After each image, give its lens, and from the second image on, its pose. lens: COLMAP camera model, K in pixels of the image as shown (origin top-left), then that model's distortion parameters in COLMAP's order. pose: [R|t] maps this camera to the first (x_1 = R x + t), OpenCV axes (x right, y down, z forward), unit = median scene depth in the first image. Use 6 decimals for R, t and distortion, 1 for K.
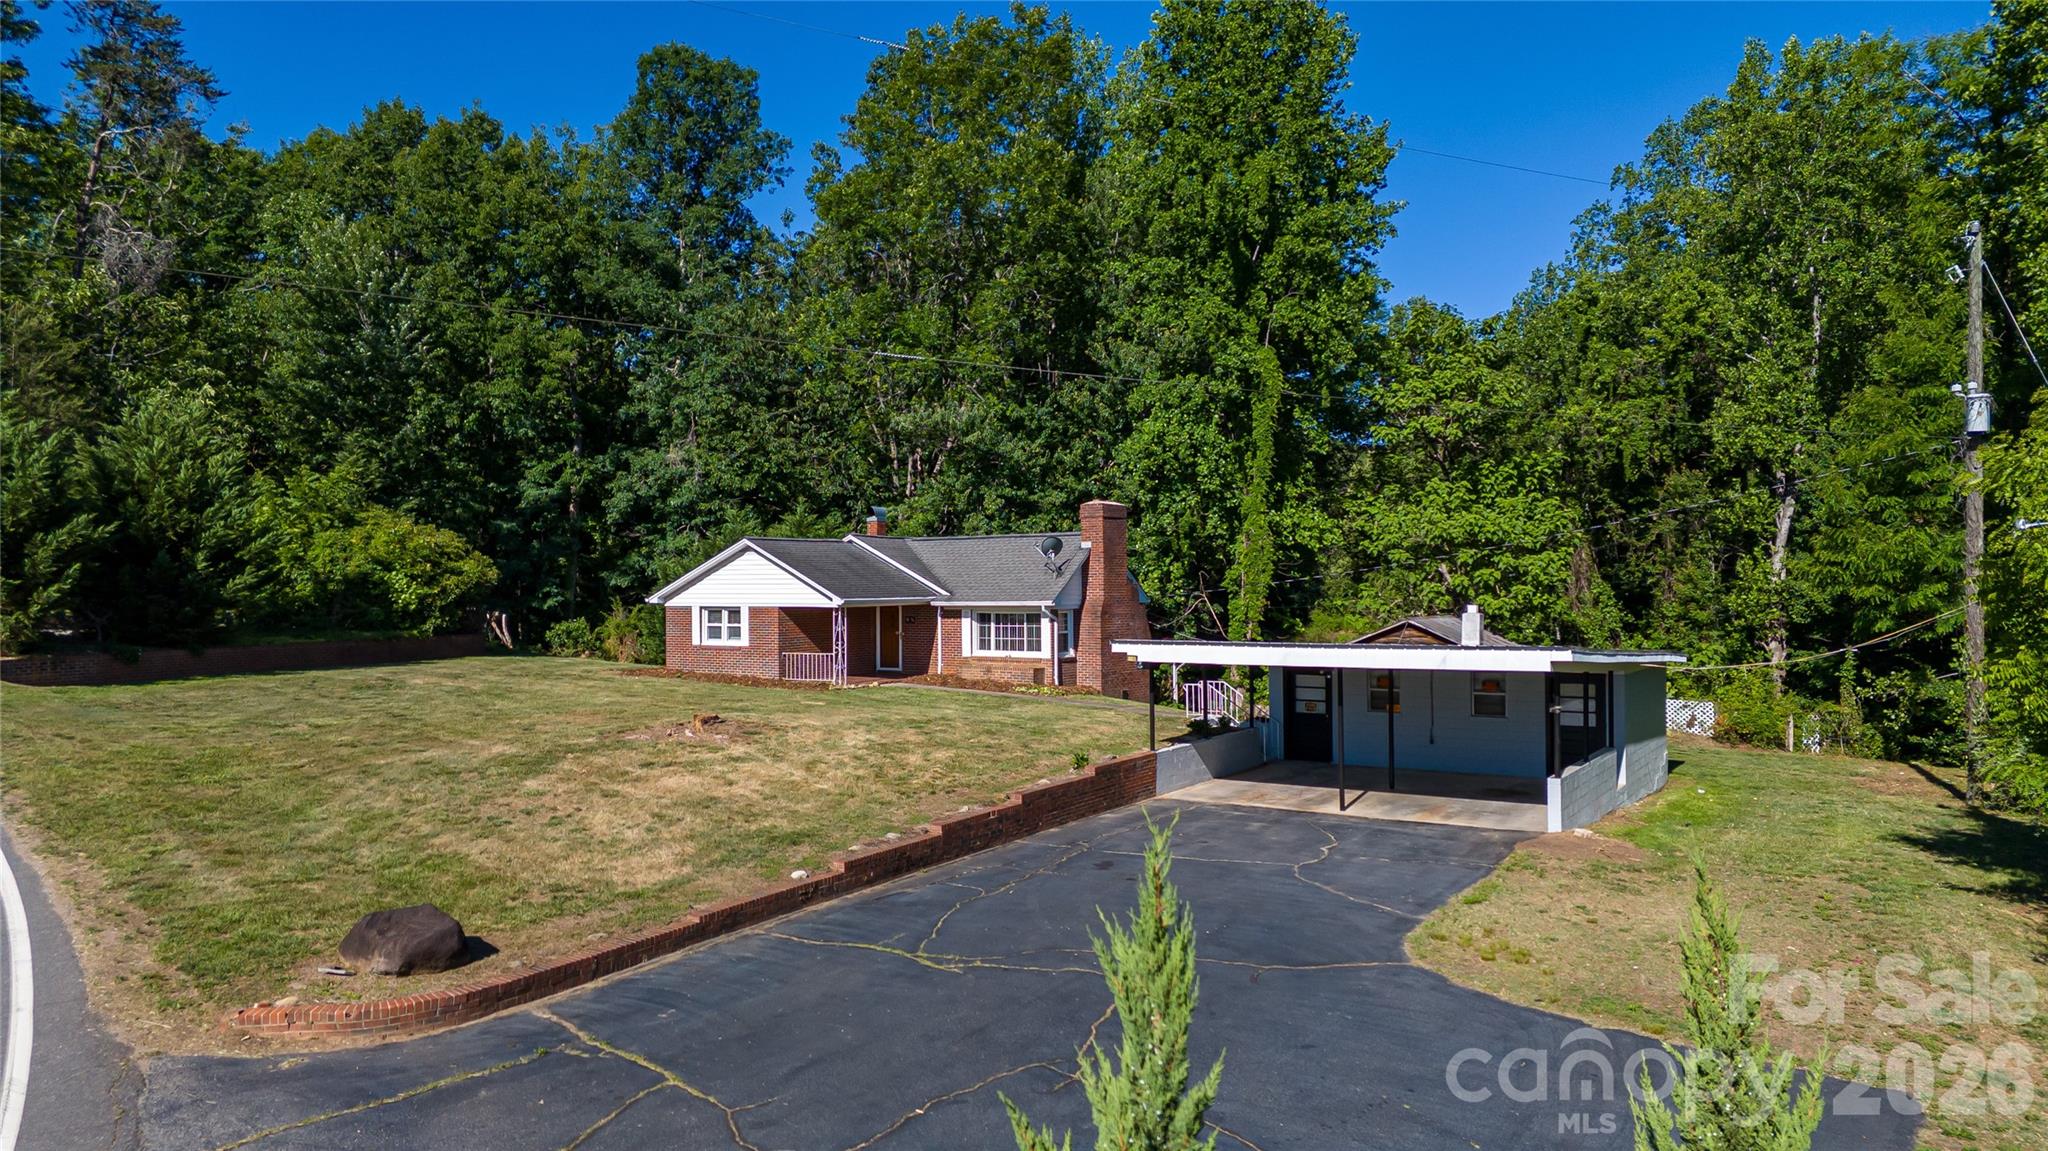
lens RADIAL K [[1471.4, 0, 1024.0], [0, 1471.4, 575.5], [0, 0, 1]] dist [0.041240, 0.001180]
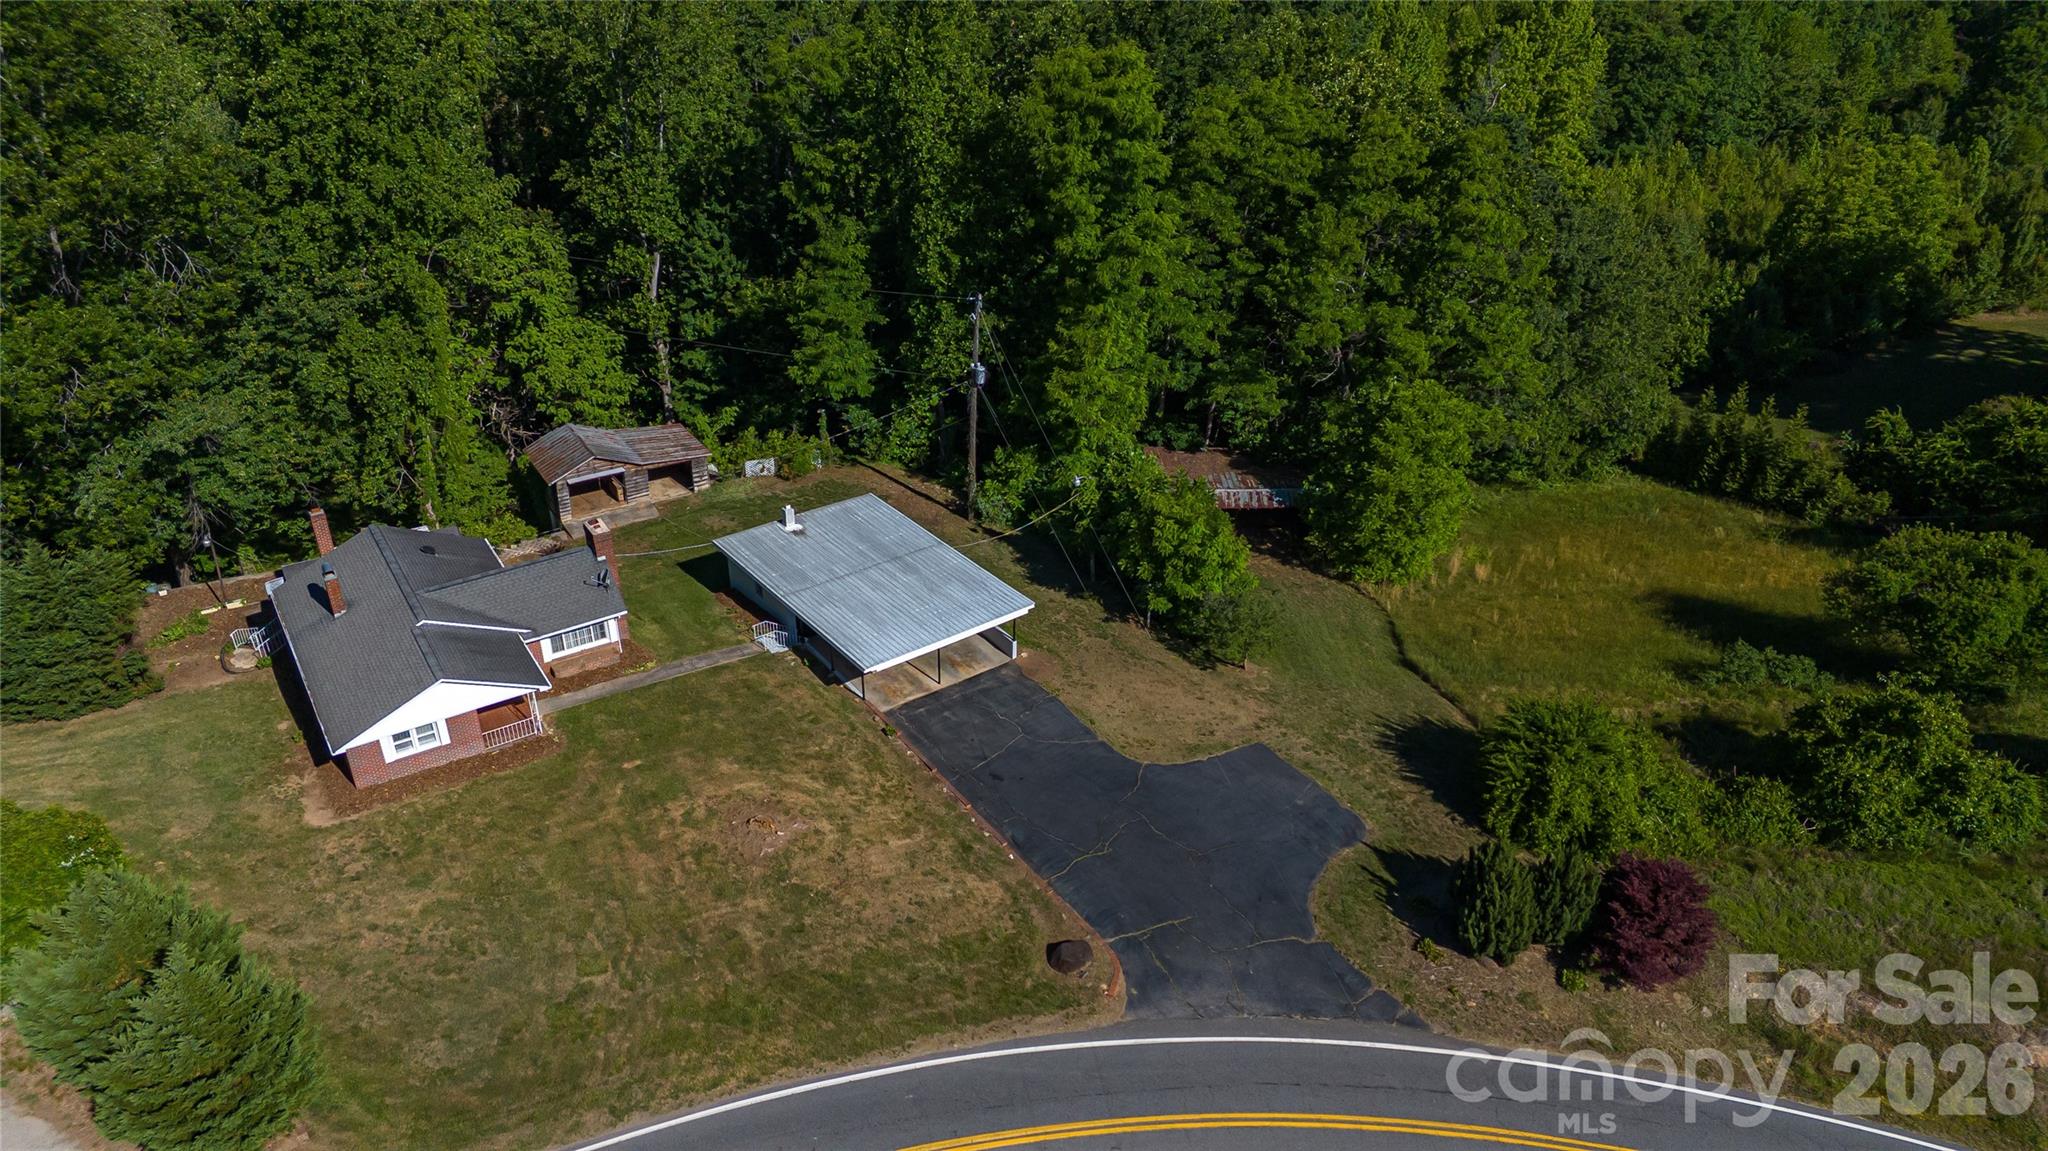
lens RADIAL K [[1471.4, 0, 1024.0], [0, 1471.4, 575.5], [0, 0, 1]] dist [0.041240, 0.001180]
pose [[0.367425, -0.483327, 0.794603, -0.932454], [-0.032918, 0.847070, 0.530461, -0.762065], [-0.929471, -0.221061, 0.295324, 0.147756]]
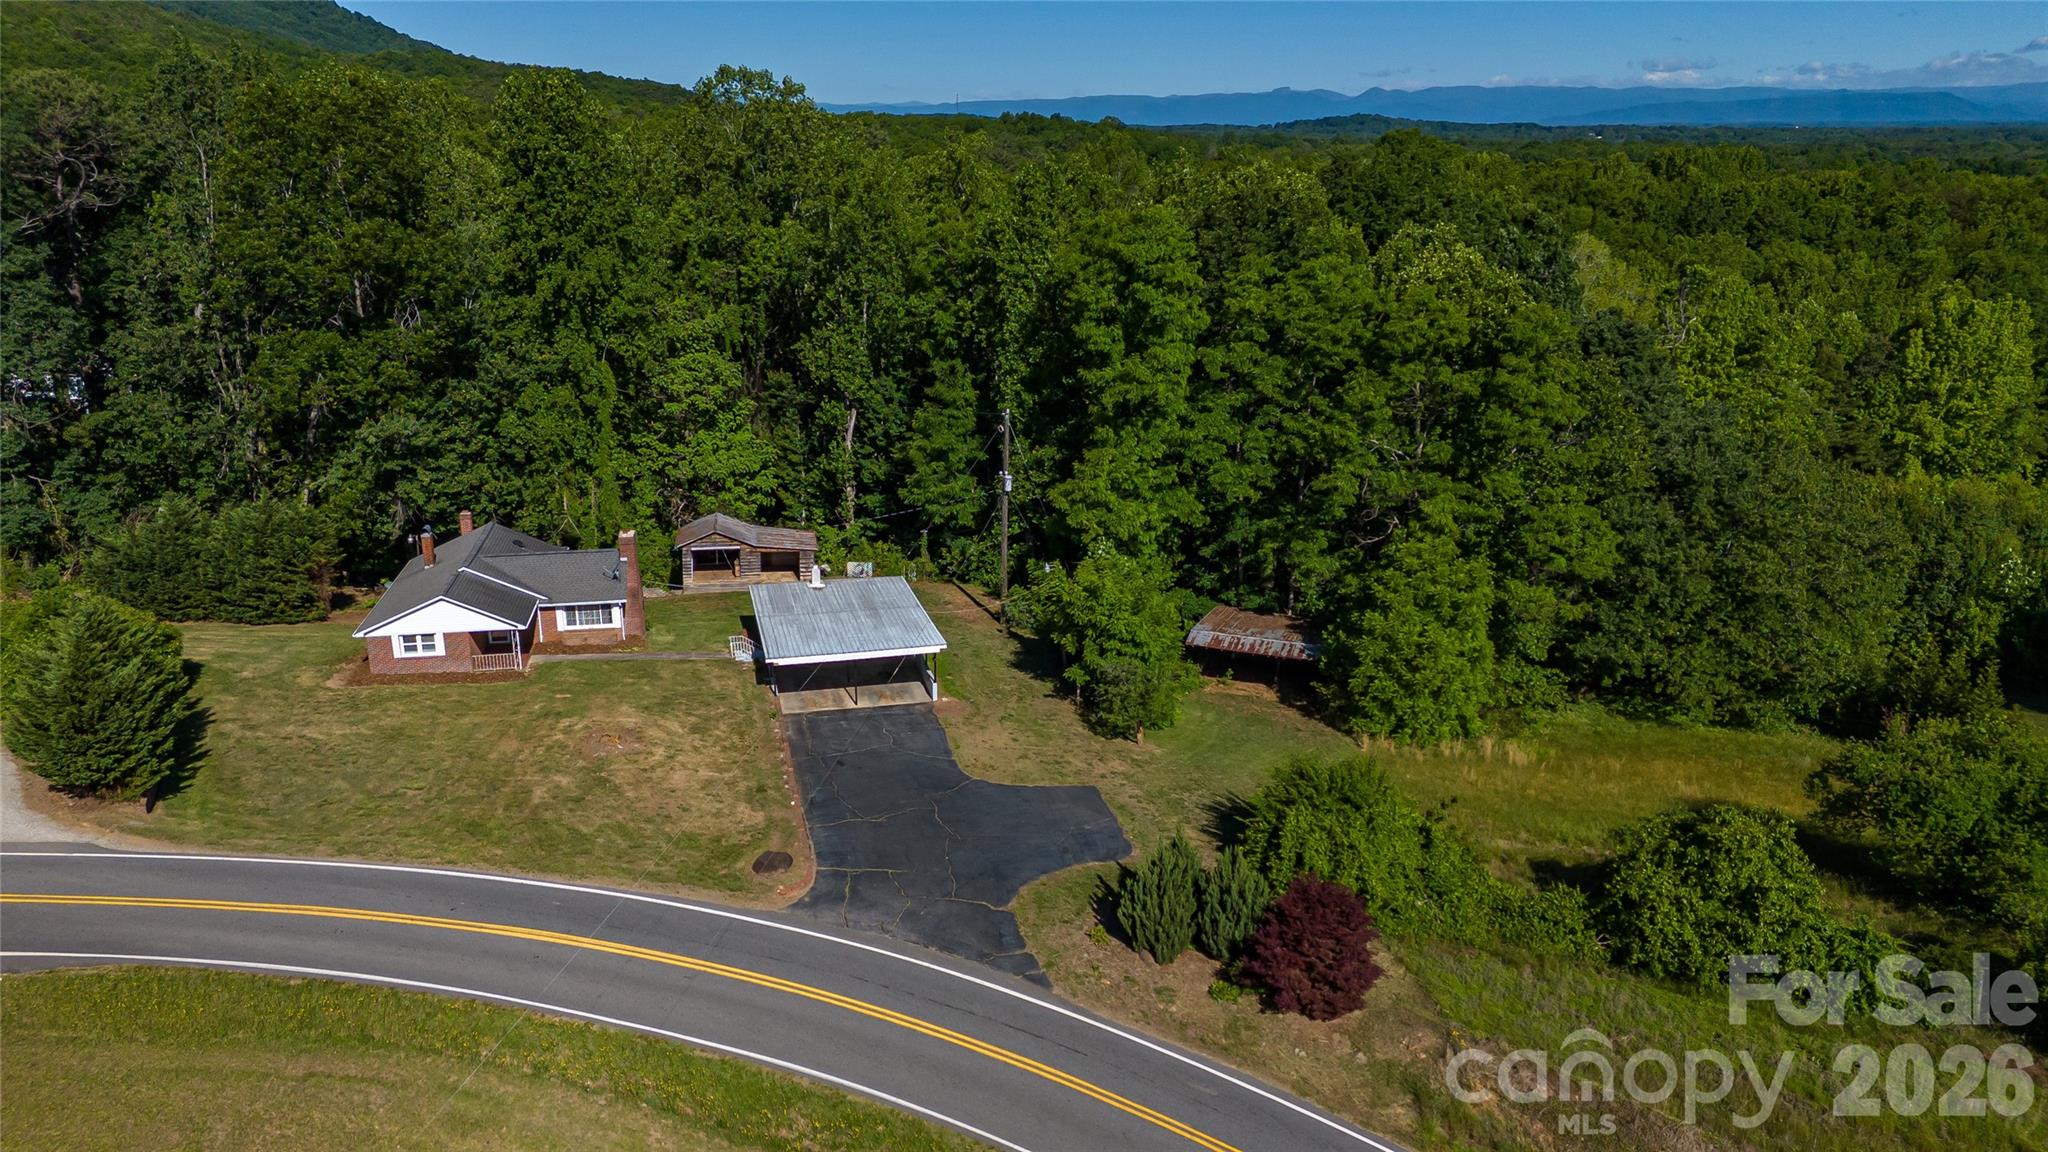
lens RADIAL K [[1548.3, 0, 1024.0], [0, 1548.3, 576.0], [0, 0, 1]] dist [0.045157, -0.002507]
pose [[0.709658, -0.203201, 0.674607, -0.852890], [-0.009980, 0.954510, 0.298011, -0.545578], [-0.704476, -0.218218, 0.675348, -0.618186]]
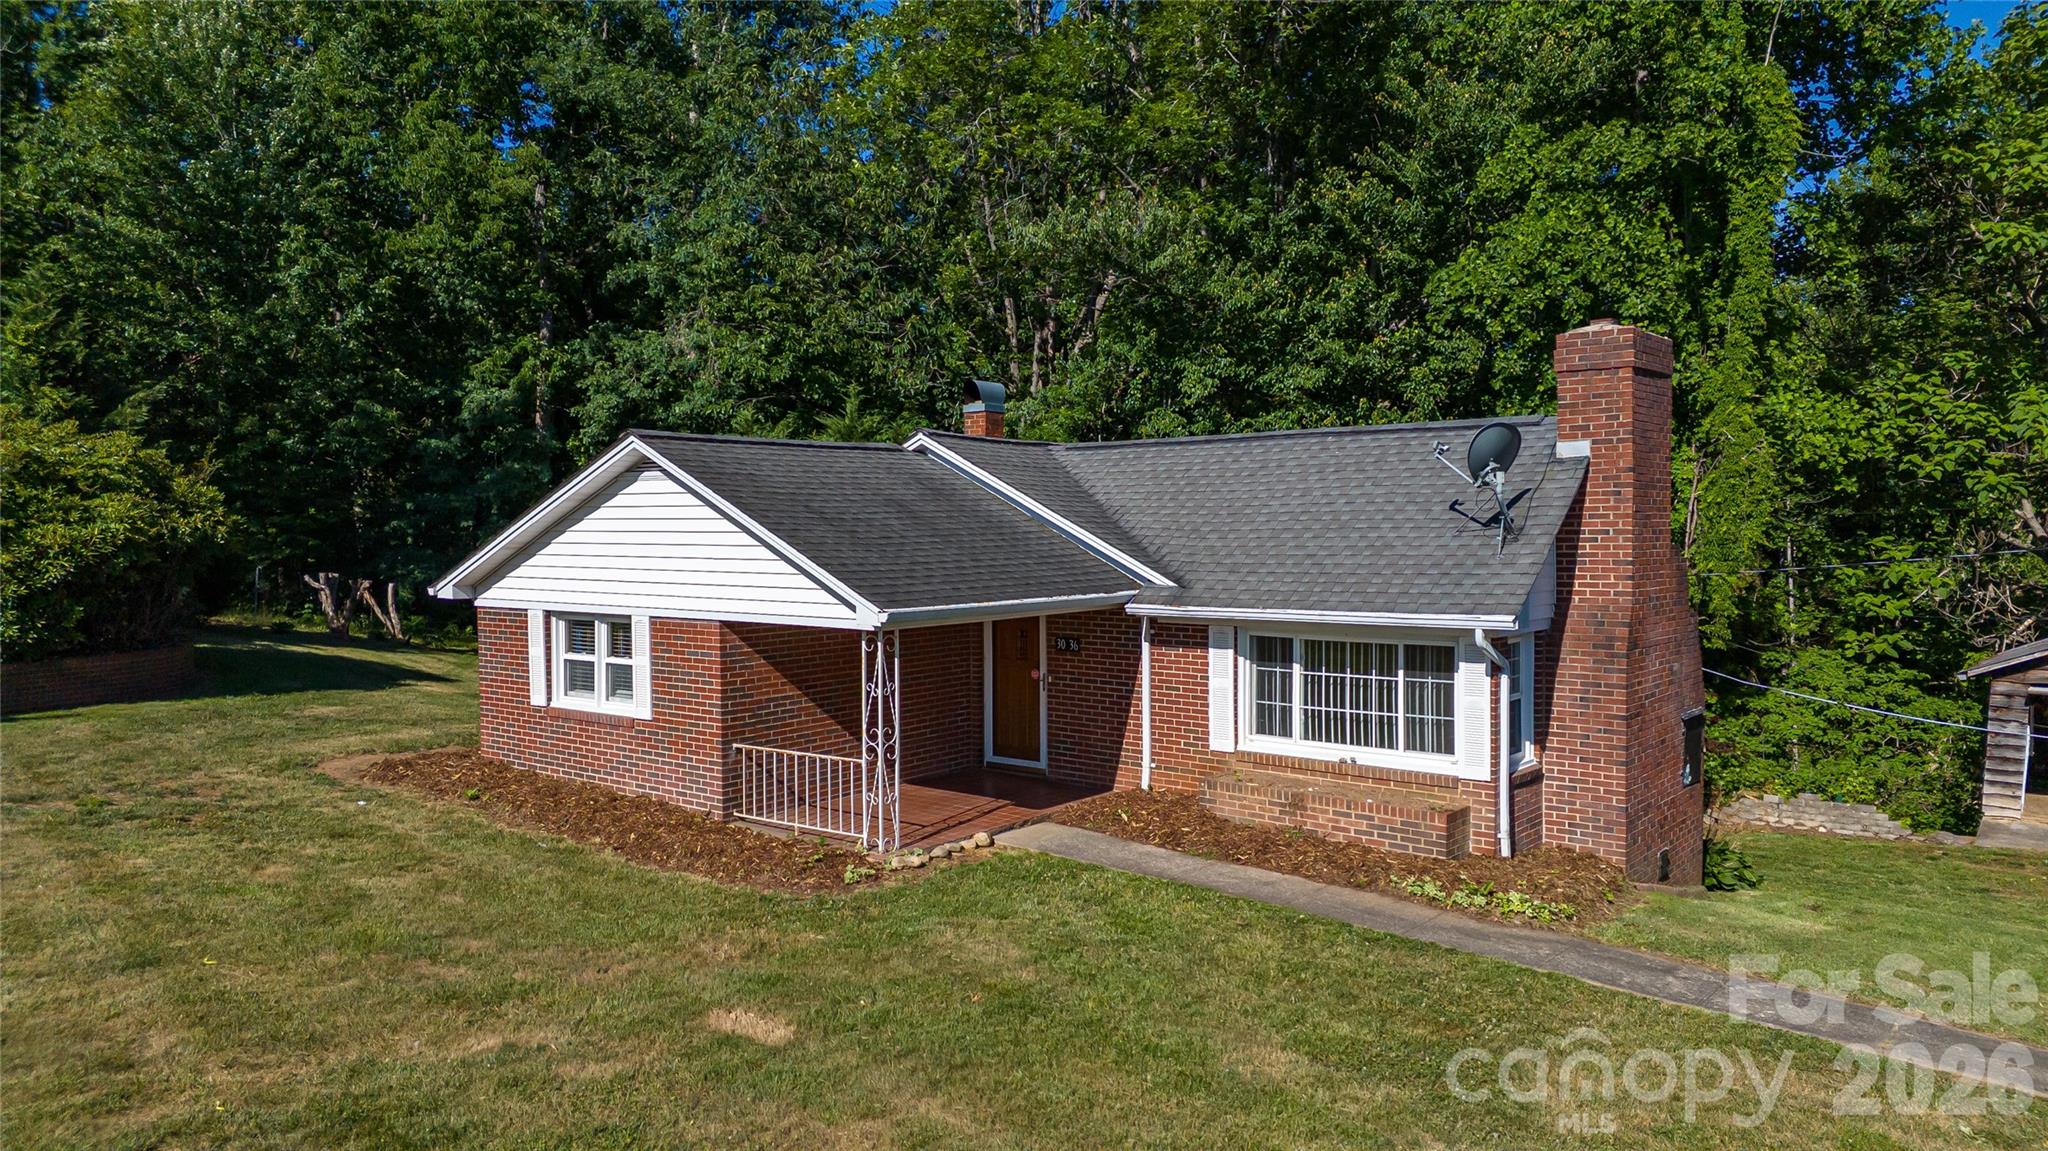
lens RADIAL K [[1434.4, 0, 1024.0], [0, 1434.4, 575.5], [0, 0, 1]] dist [0.003966, 0.000159]
pose [[0.997304, 0.001699, -0.073363, -0.059600], [0.001643, 0.998964, 0.045473, -0.005931], [0.073364, -0.045471, 0.996268, 0.603245]]
